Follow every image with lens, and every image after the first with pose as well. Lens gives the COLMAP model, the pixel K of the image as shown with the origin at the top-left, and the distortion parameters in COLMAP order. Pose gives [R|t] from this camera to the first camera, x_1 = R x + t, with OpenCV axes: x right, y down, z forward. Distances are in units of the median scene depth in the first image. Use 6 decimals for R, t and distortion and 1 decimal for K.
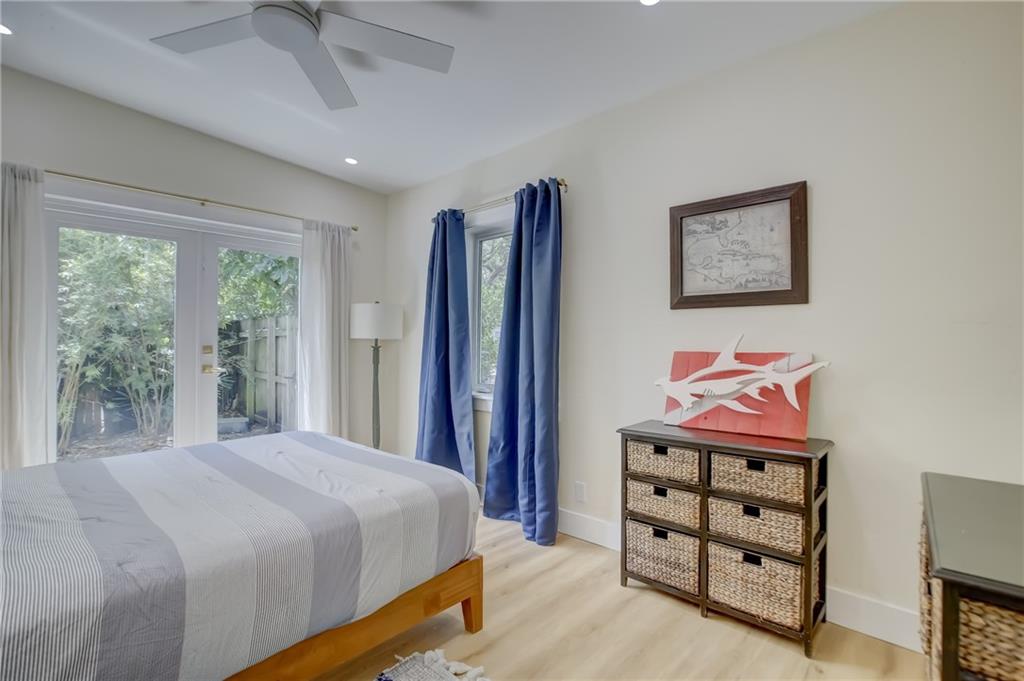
lens RADIAL K [[478.9, 0, 517.4], [0, 478.9, 339.0], [0, 0, 1]] dist [-0.033399, 0.001862]
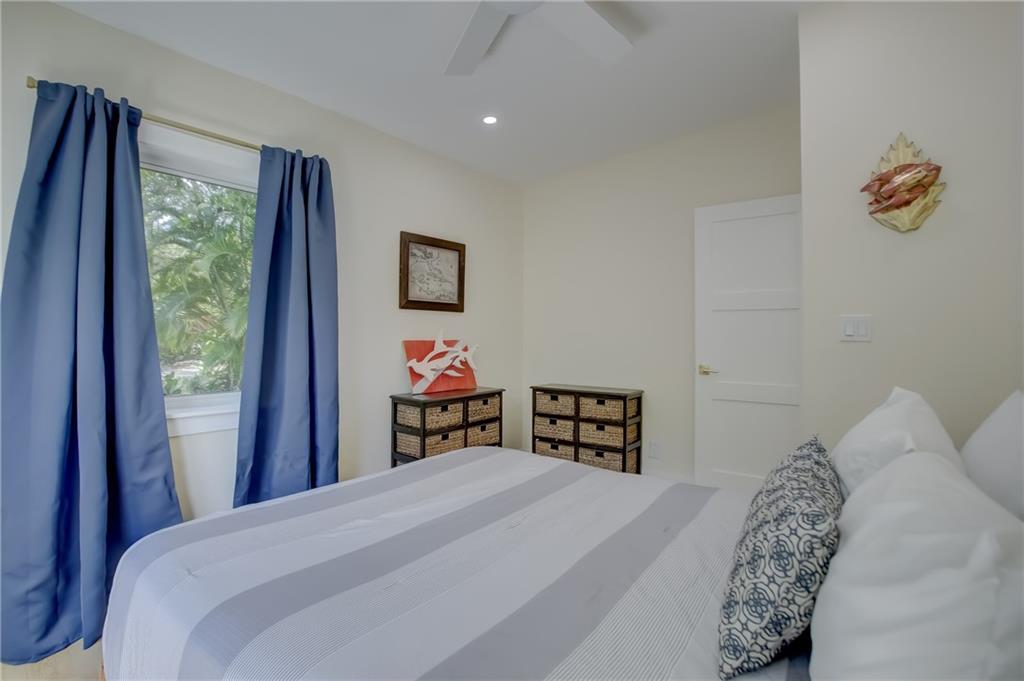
lens RADIAL K [[478.9, 0, 513.0], [0, 478.9, 340.8], [0, 0, 1]] dist [-0.033399, 0.001862]
pose [[-0.072152, -0.010573, 0.997338, -1.085553], [-0.007943, 0.999918, 0.010026, 0.010968], [-0.997362, -0.007198, -0.072230, 0.842115]]
